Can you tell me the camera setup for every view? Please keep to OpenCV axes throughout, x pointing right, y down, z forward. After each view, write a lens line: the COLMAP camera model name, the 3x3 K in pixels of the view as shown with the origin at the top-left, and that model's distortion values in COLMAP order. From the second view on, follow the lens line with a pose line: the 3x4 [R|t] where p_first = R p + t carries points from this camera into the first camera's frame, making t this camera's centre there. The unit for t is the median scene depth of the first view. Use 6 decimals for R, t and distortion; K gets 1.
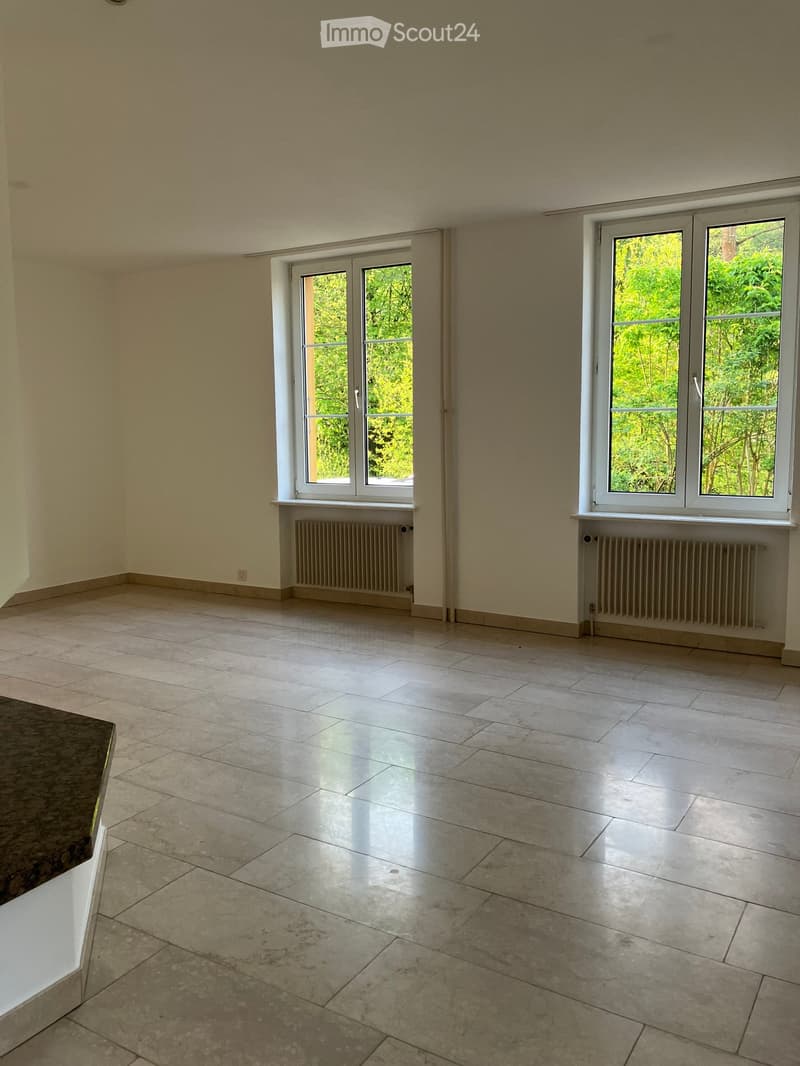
lens RADIAL K [[869.8, 0, 404.9], [0, 869.8, 500.5], [0, 0, 1]] dist [0.044380, -0.021596]
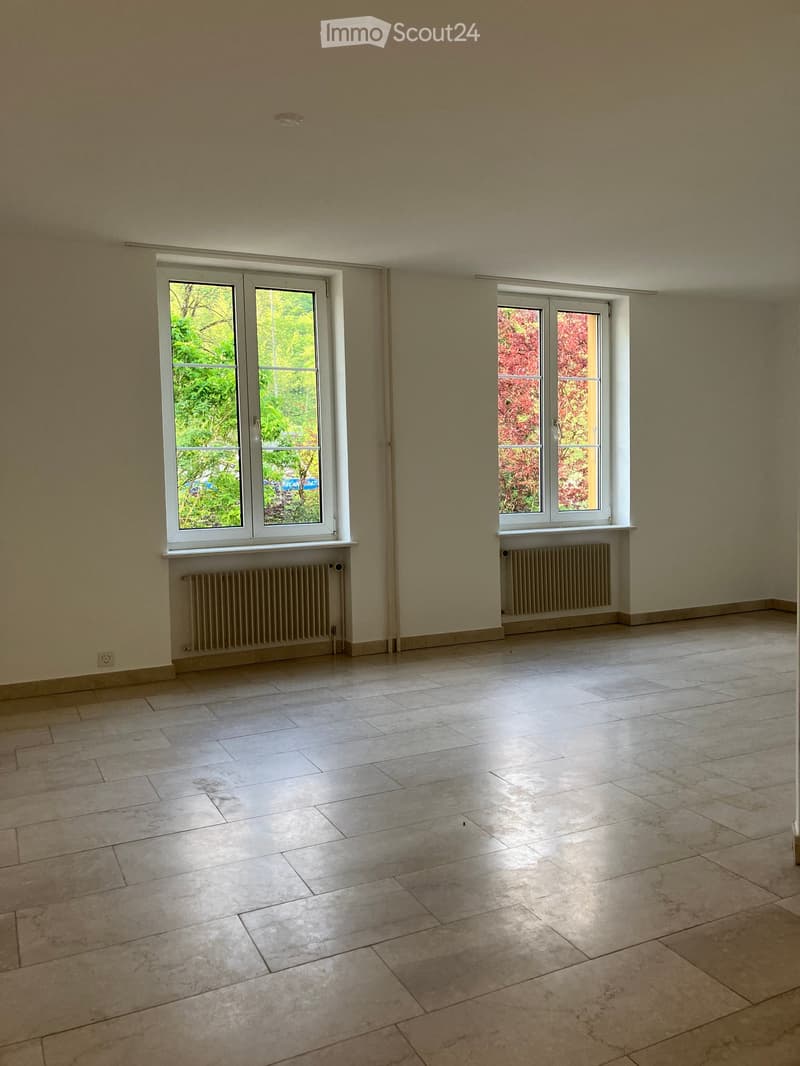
lens RADIAL K [[869.8, 0, 384.1], [0, 869.8, 528.5], [0, 0, 1]] dist [0.044380, -0.021596]
pose [[0.549286, -0.062556, 0.833290, -0.808328], [0.083806, 0.996290, 0.019550, -0.026752], [-0.831422, 0.059096, 0.552491, 0.441809]]
